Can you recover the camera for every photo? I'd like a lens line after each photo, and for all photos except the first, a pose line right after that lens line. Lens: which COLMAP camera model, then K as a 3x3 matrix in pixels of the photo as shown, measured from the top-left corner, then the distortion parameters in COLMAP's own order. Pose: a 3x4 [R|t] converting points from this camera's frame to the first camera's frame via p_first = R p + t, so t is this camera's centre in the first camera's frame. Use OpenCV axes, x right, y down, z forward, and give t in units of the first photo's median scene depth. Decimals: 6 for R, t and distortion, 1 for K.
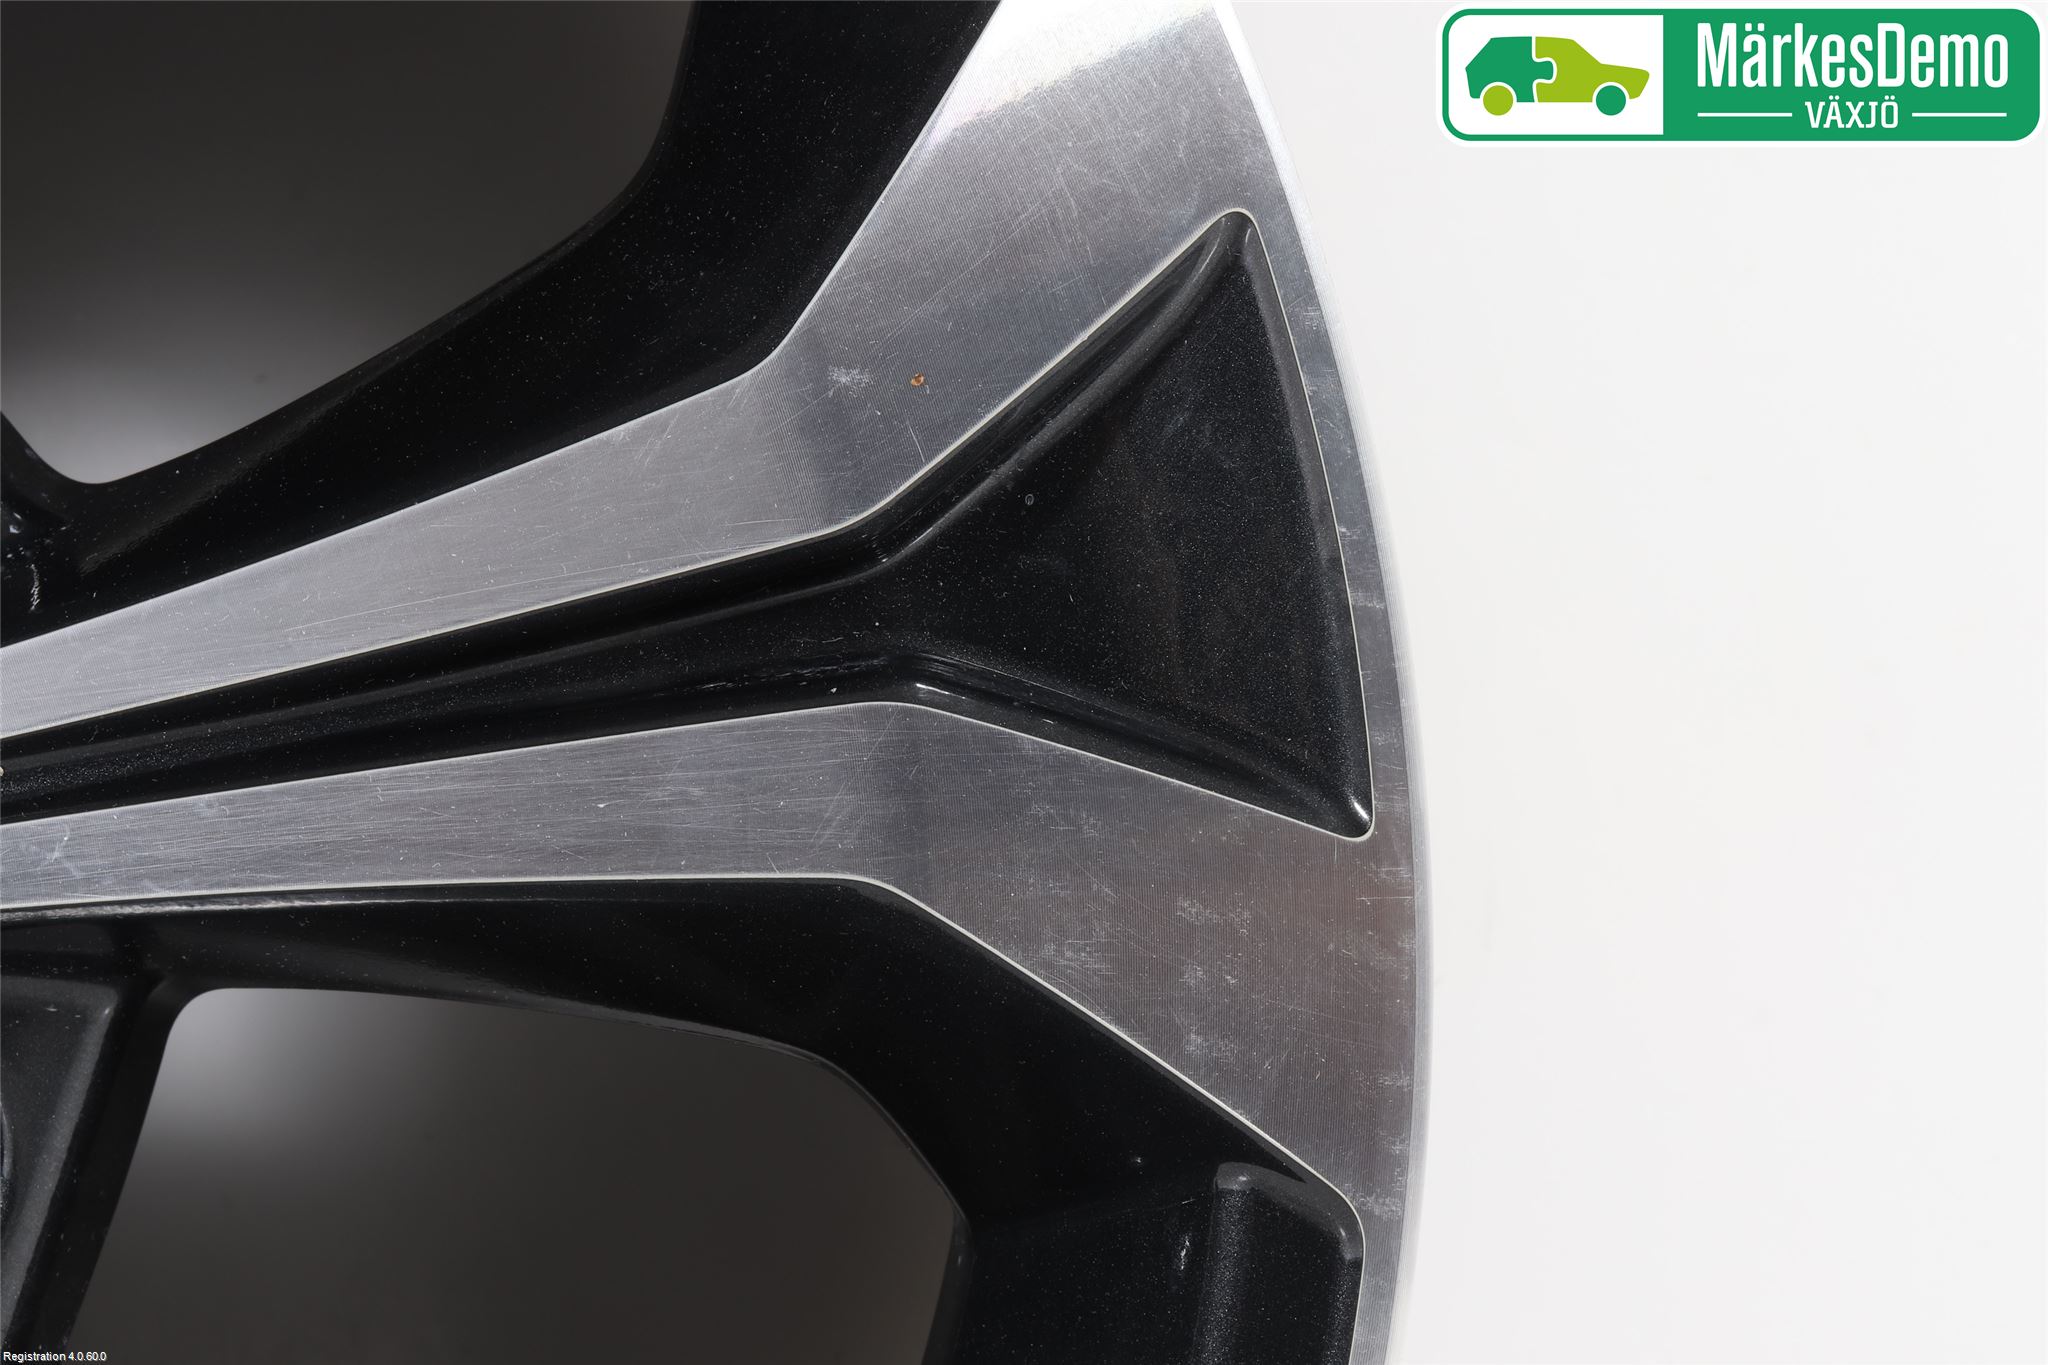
lens RADIAL K [[3959.1, 0, 1019.1], [0, 3959.1, 685.6], [0, 0, 1]] dist [0.092101, 0.000000]
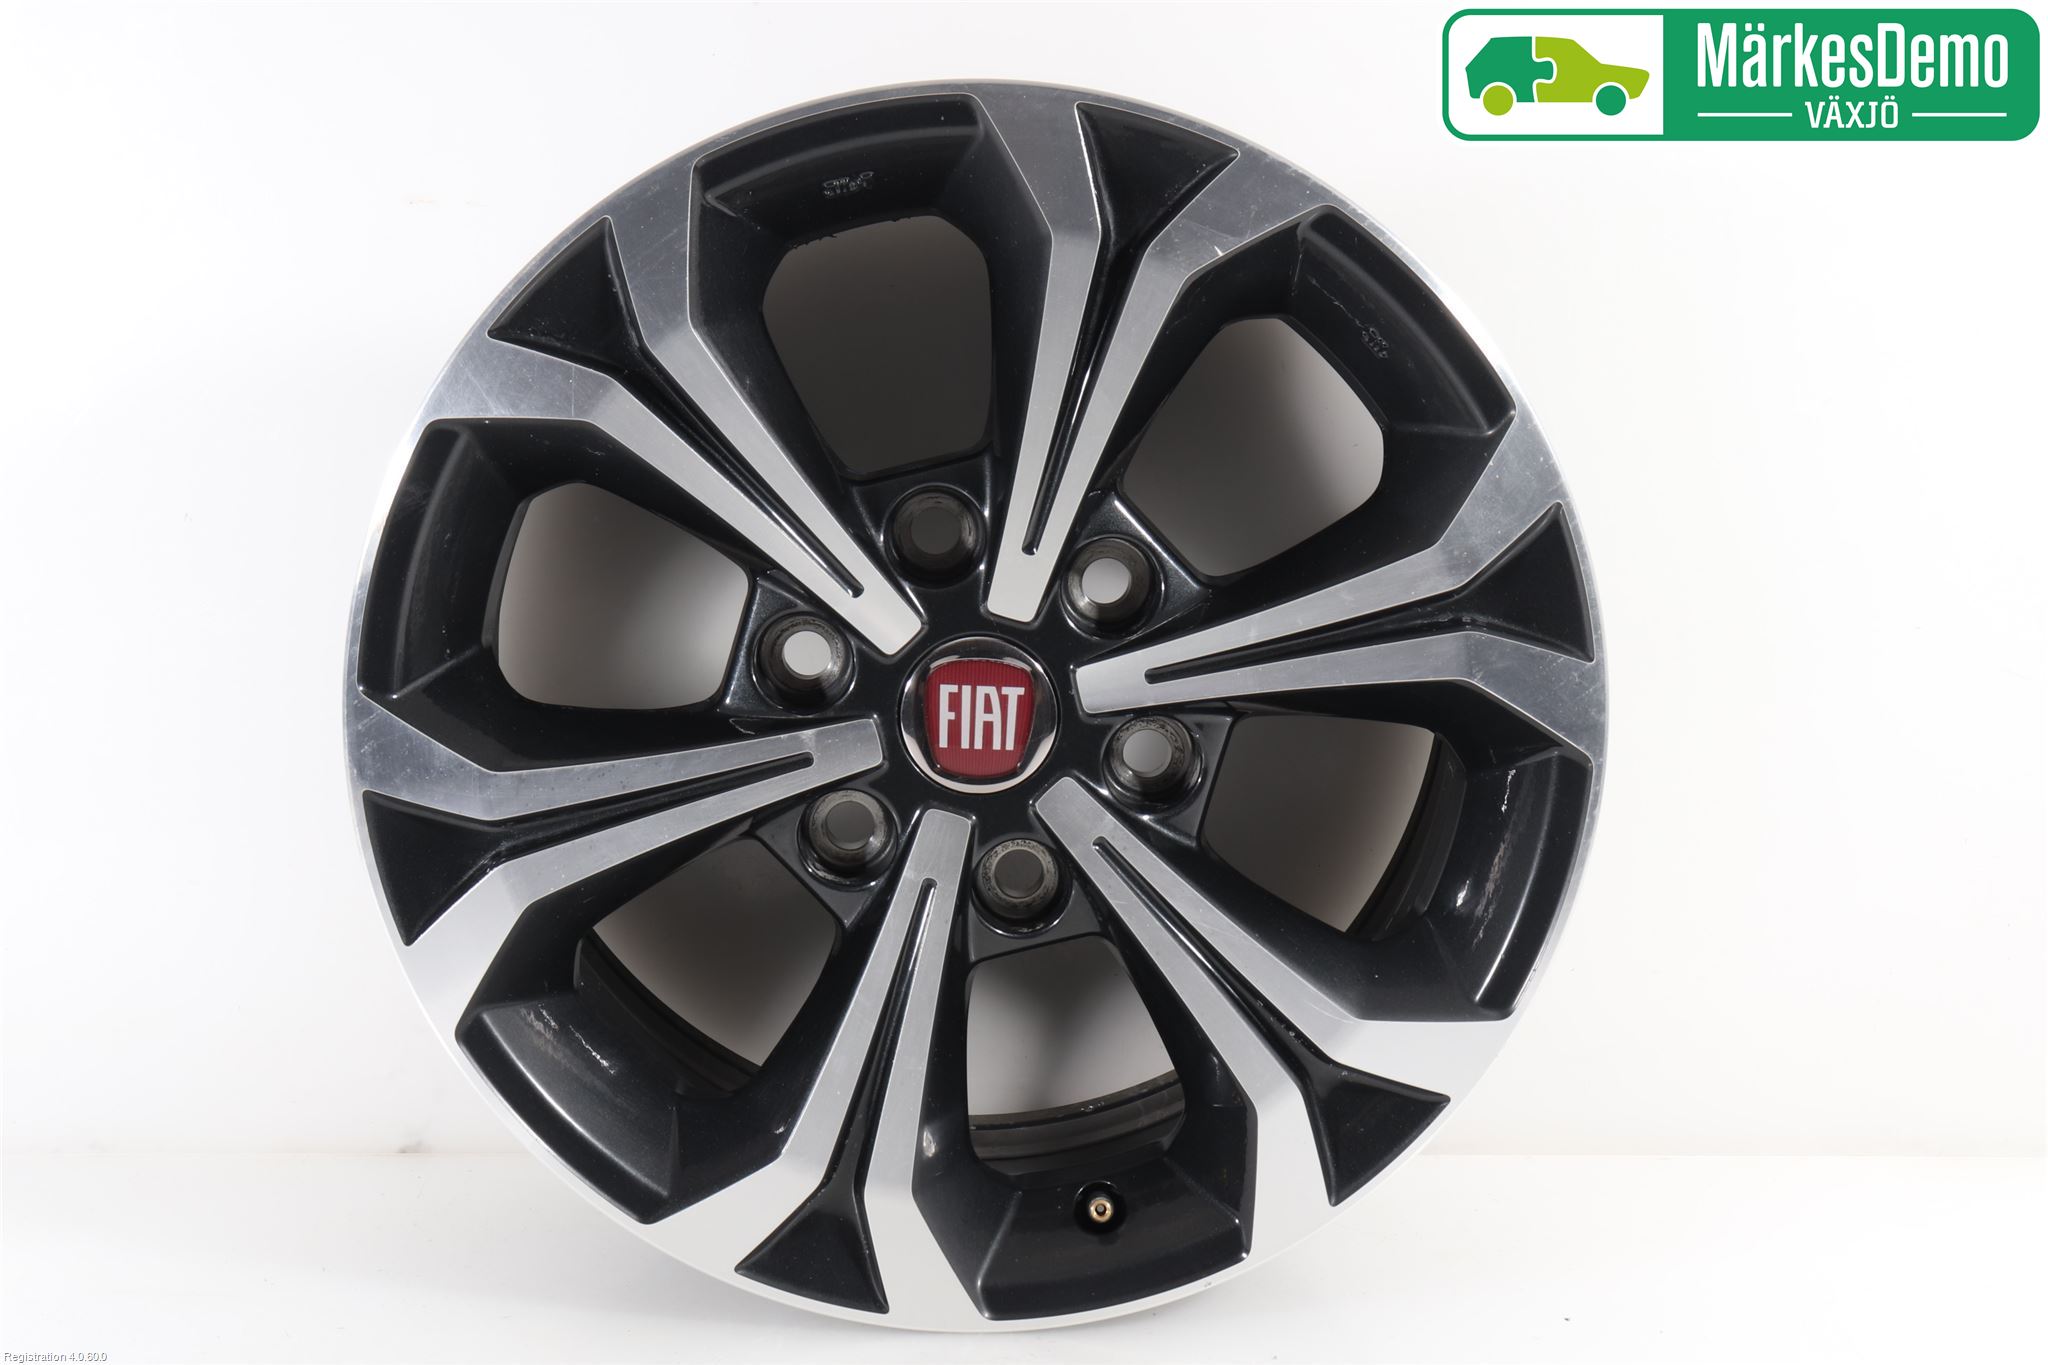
lens RADIAL K [[2791.9, 0, 990.1], [0, 2791.9, 698.4], [0, 0, 1]] dist [0.088879, 0.000000]
pose [[0.992488, -0.001344, -0.122337, -0.174046], [0.002812, 0.999926, 0.011826, 0.038241], [0.122312, -0.012082, 0.992418, -1.930452]]
